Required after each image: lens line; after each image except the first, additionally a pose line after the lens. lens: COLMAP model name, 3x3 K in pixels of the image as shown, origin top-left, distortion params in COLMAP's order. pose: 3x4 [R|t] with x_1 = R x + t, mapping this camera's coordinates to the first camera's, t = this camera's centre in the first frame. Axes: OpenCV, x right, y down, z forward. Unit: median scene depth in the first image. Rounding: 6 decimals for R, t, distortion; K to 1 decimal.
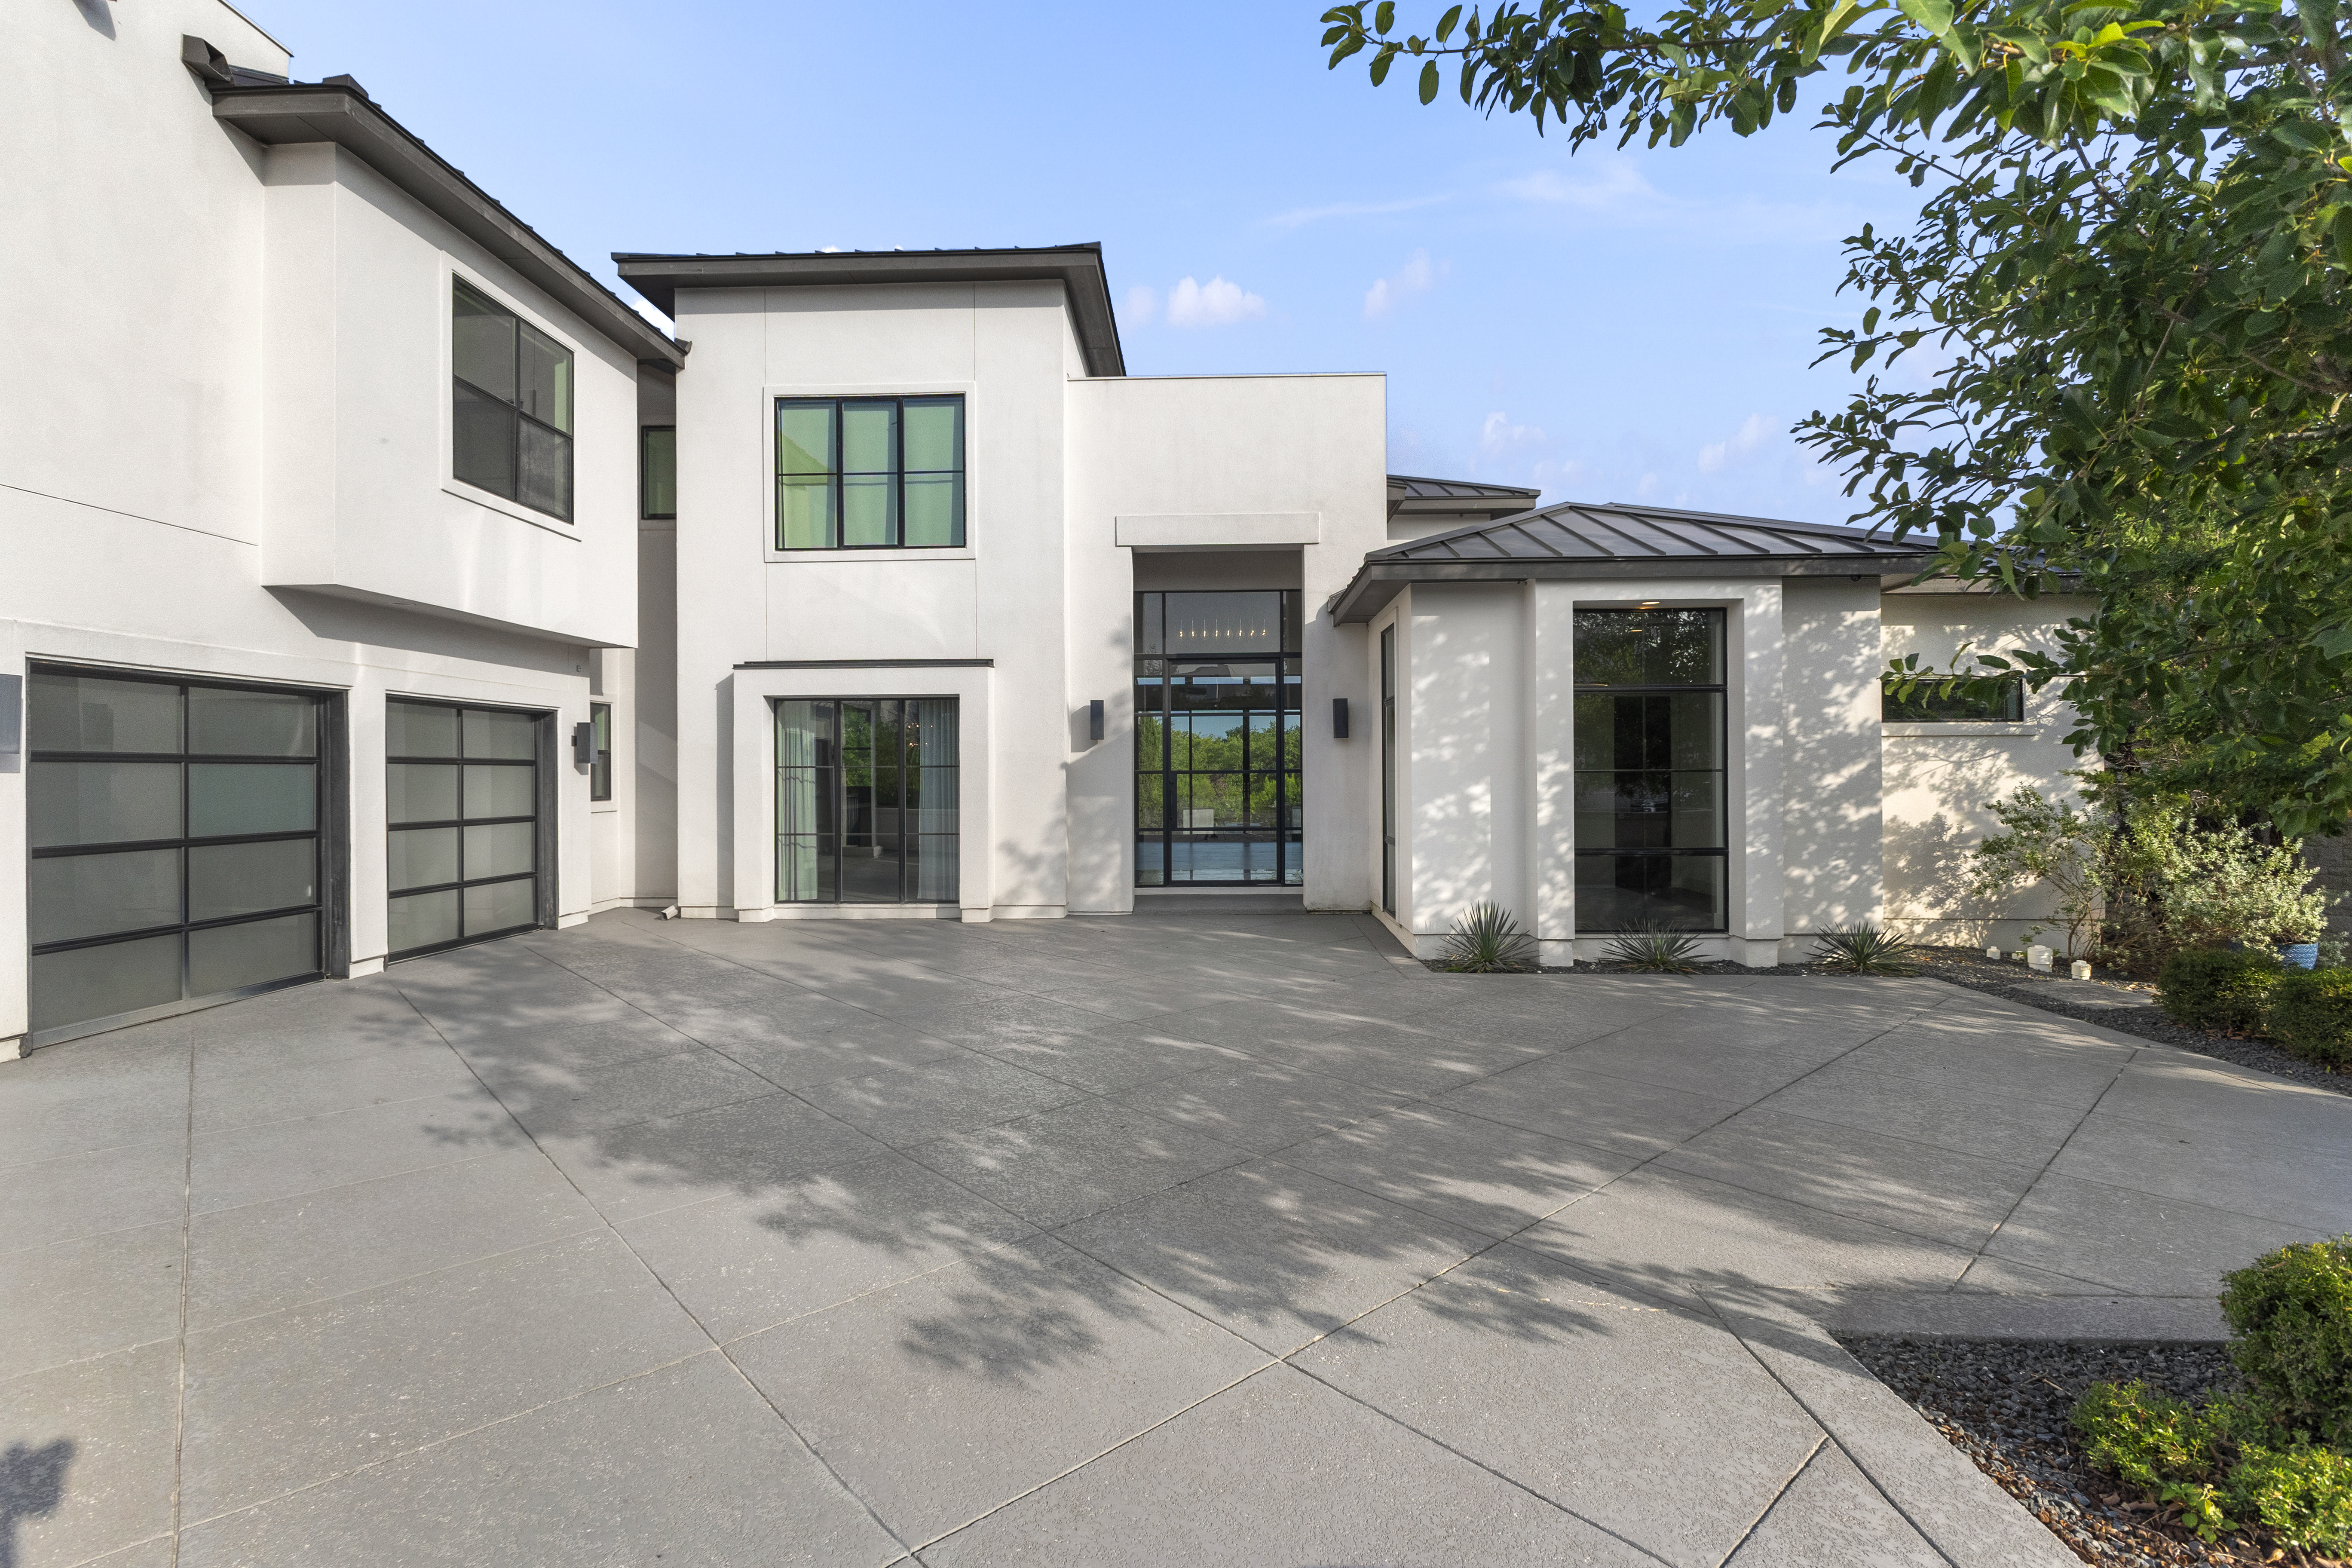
lens RADIAL K [[1065.1, 0, 1172.9], [0, 1065.1, 769.9], [0, 0, 1]] dist [-0.000276, -0.003733]
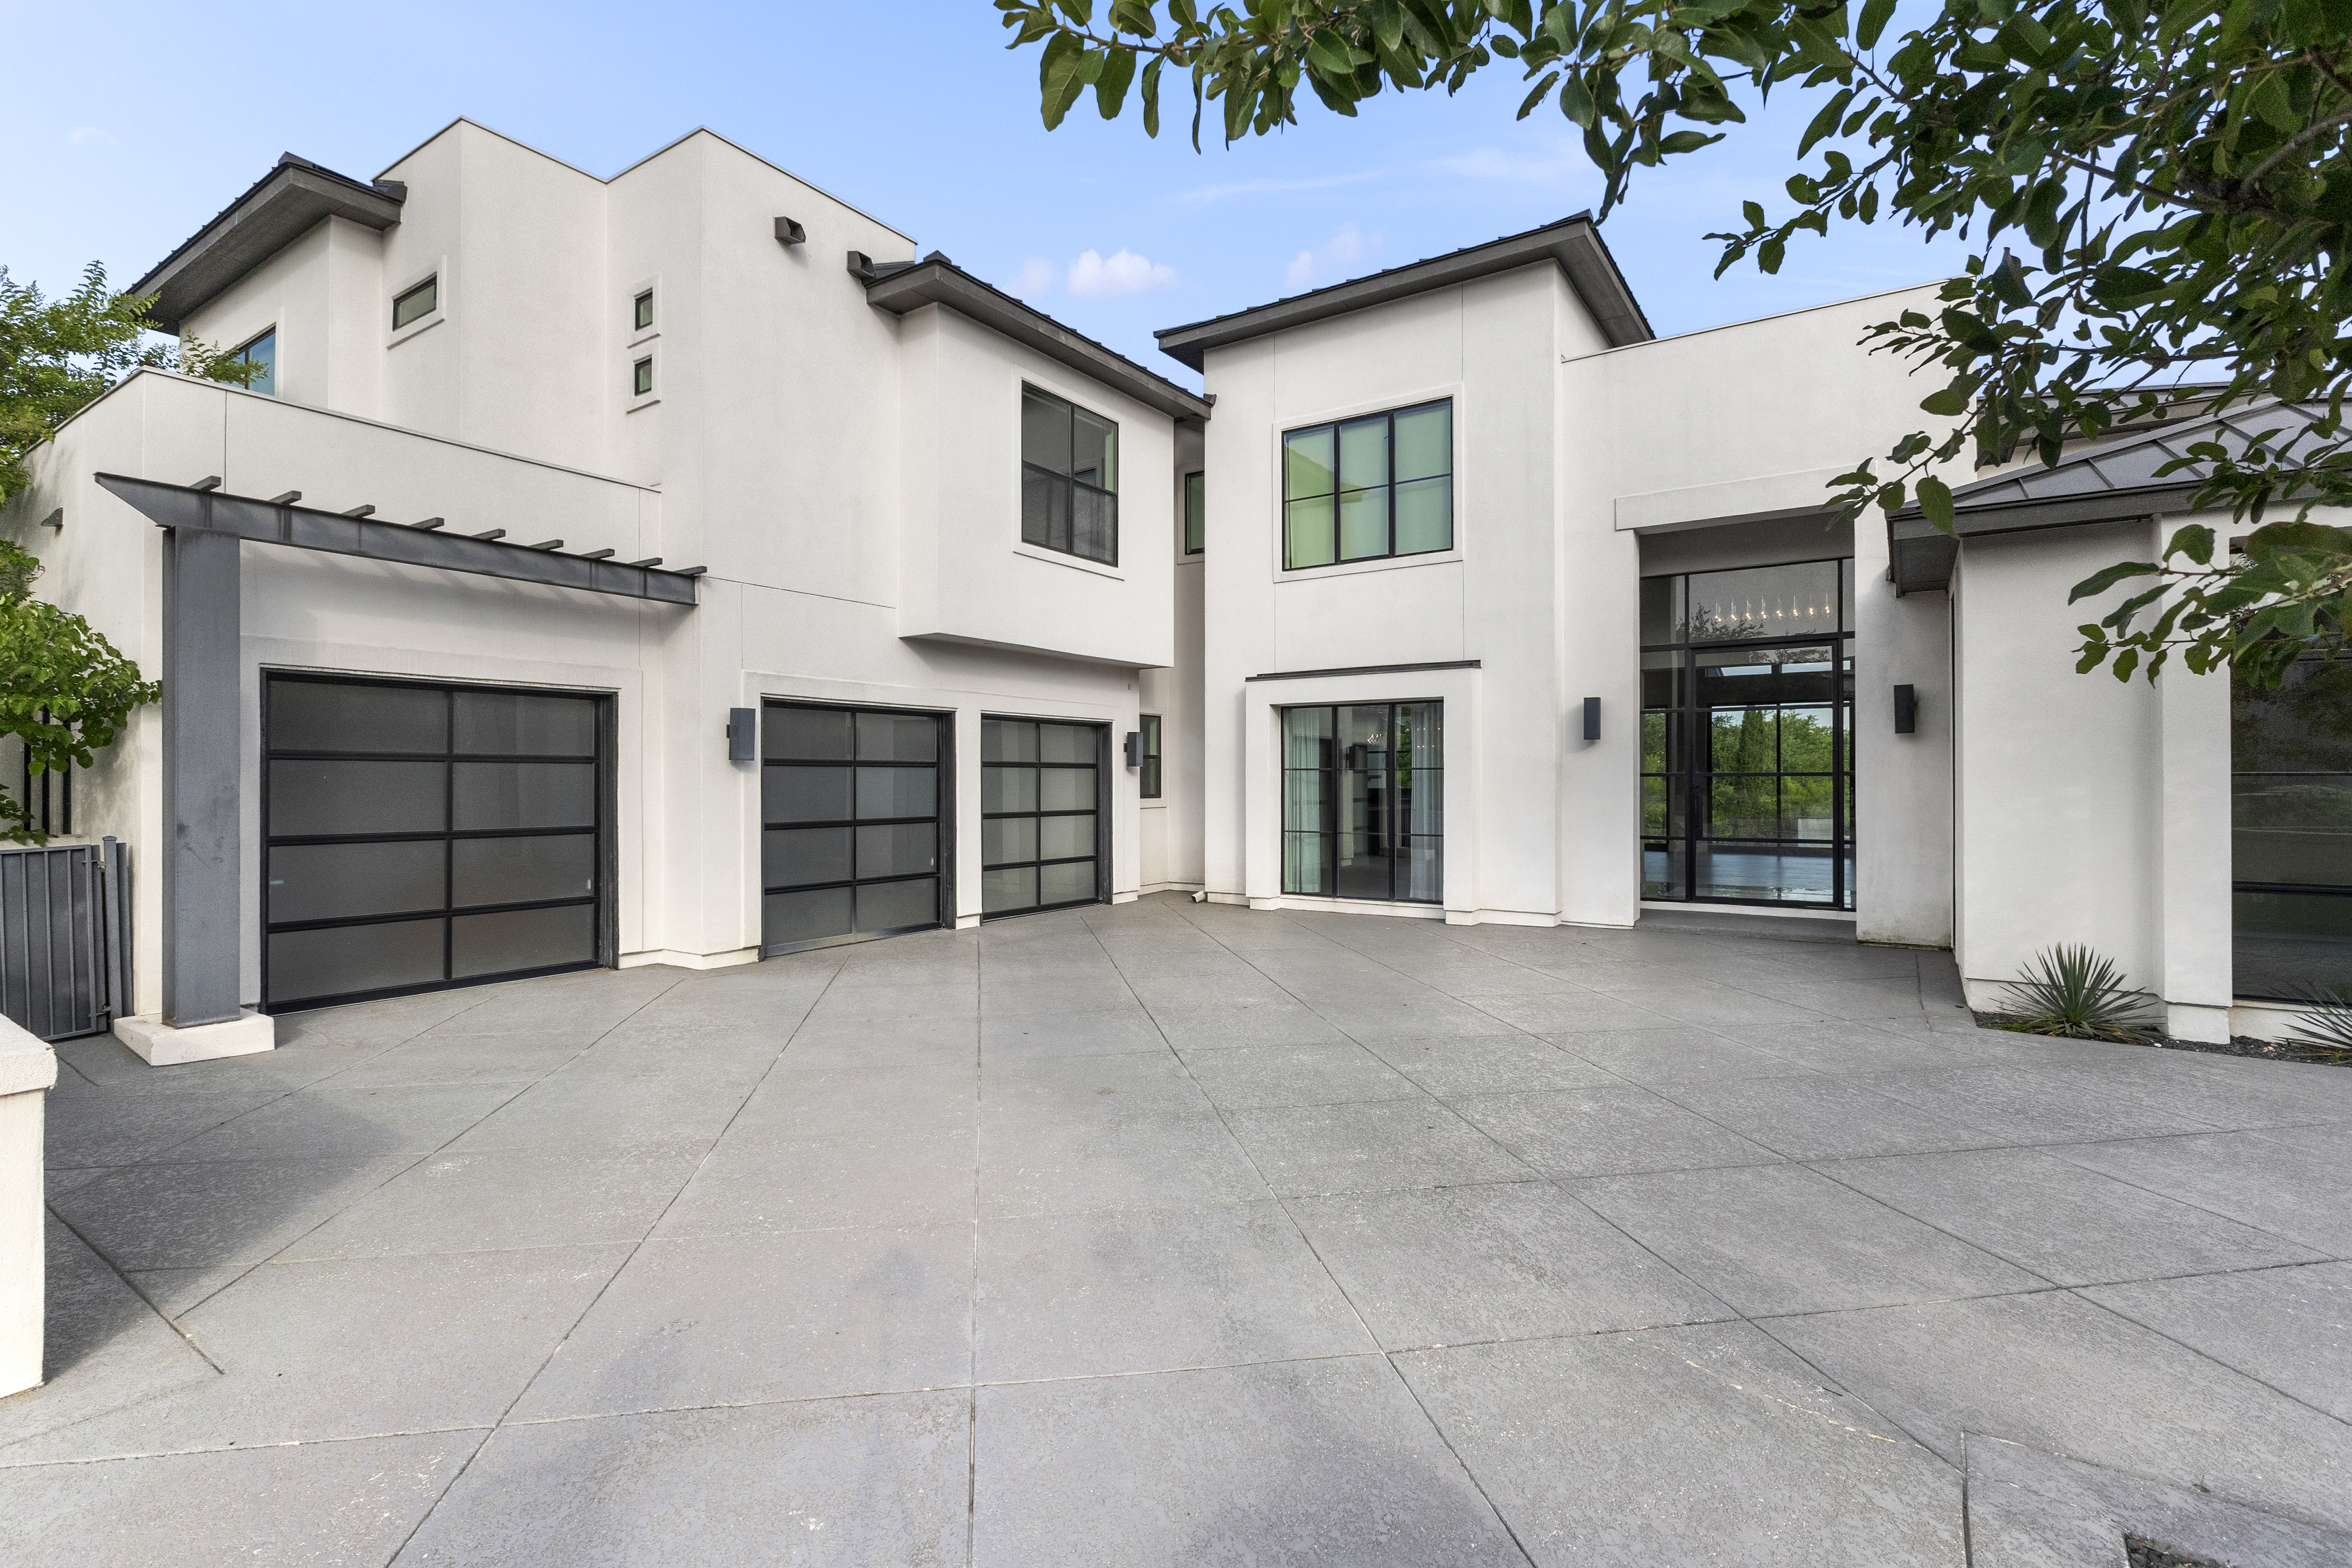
lens RADIAL K [[1073.0, 0, 1179.9], [0, 1073.0, 773.2], [0, 0, 1]] dist [-0.000567, -0.000340]
pose [[0.850996, 0.000819, -0.525172, 0.123625], [-0.000669, 1.000000, 0.000477, 0.000782], [0.525172, -0.000054, 0.850996, 0.007711]]
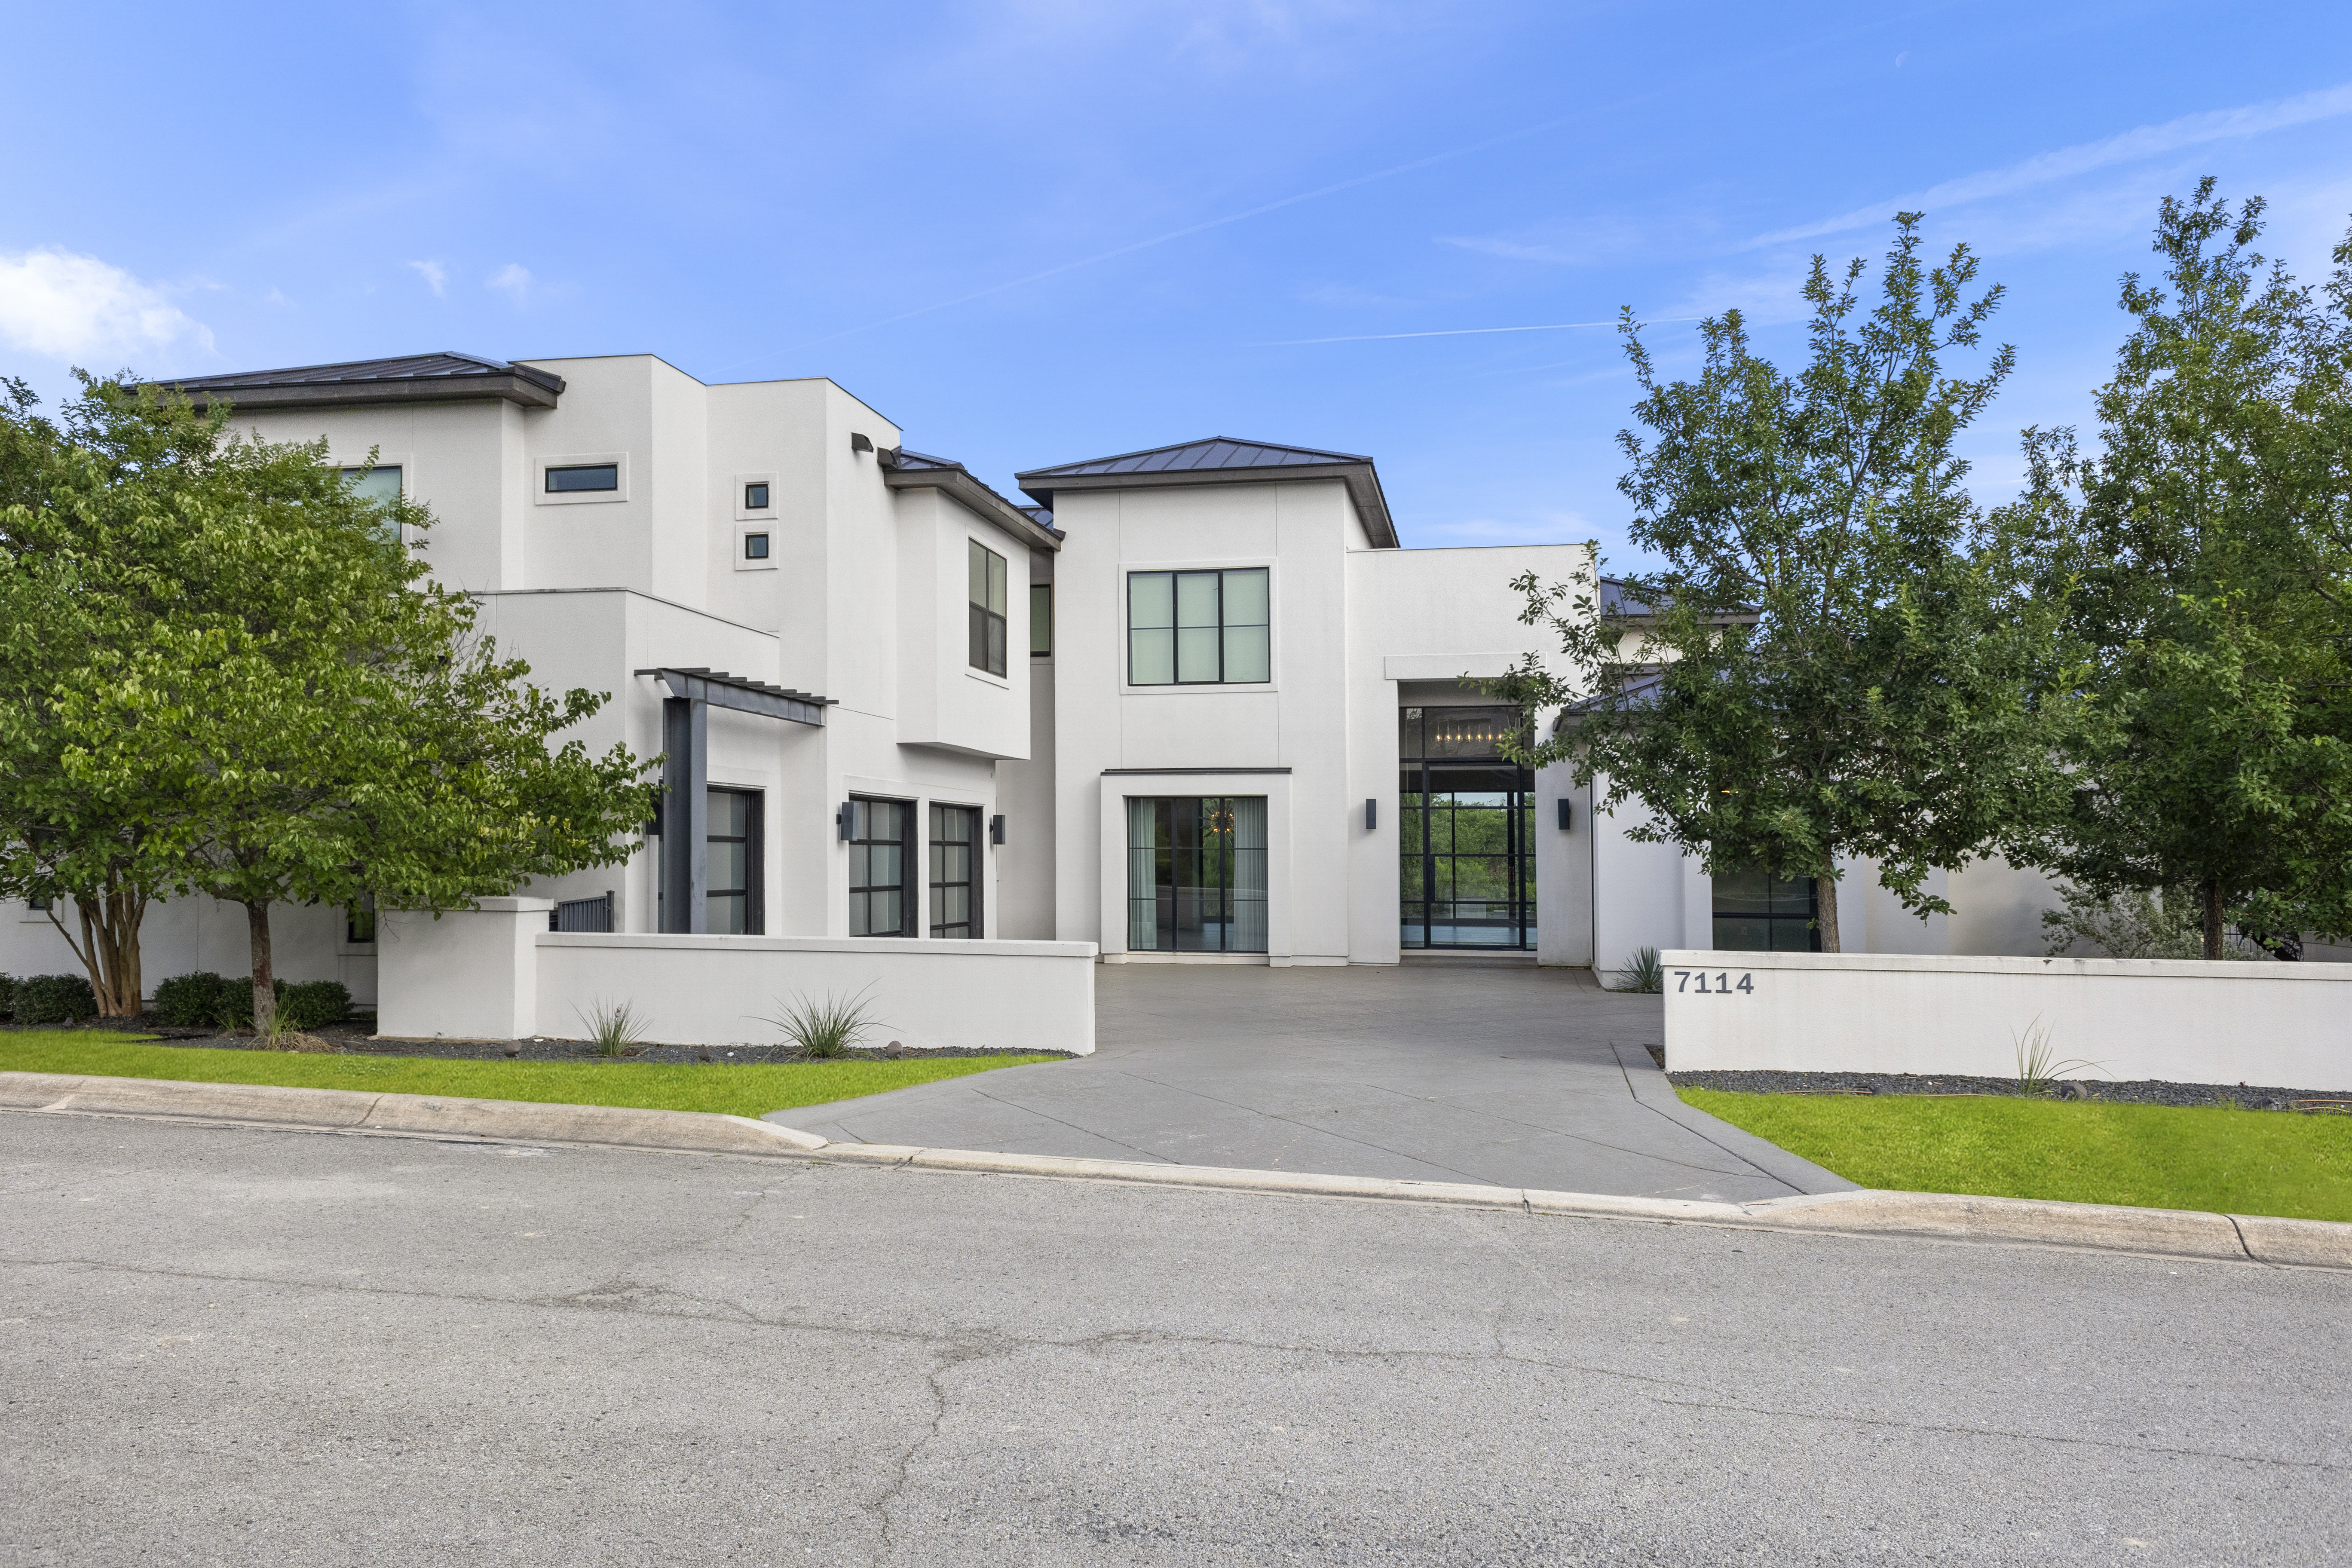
lens RADIAL K [[1629.9, 0, 1176.0], [0, 1629.9, 784.0], [0, 0, 1]] dist [0.040008, -0.028883]
pose [[0.986147, 0.002374, -0.165857, 0.025720], [-0.009185, 0.999145, -0.040312, -0.001934], [0.165619, 0.041277, 0.985326, -1.063040]]
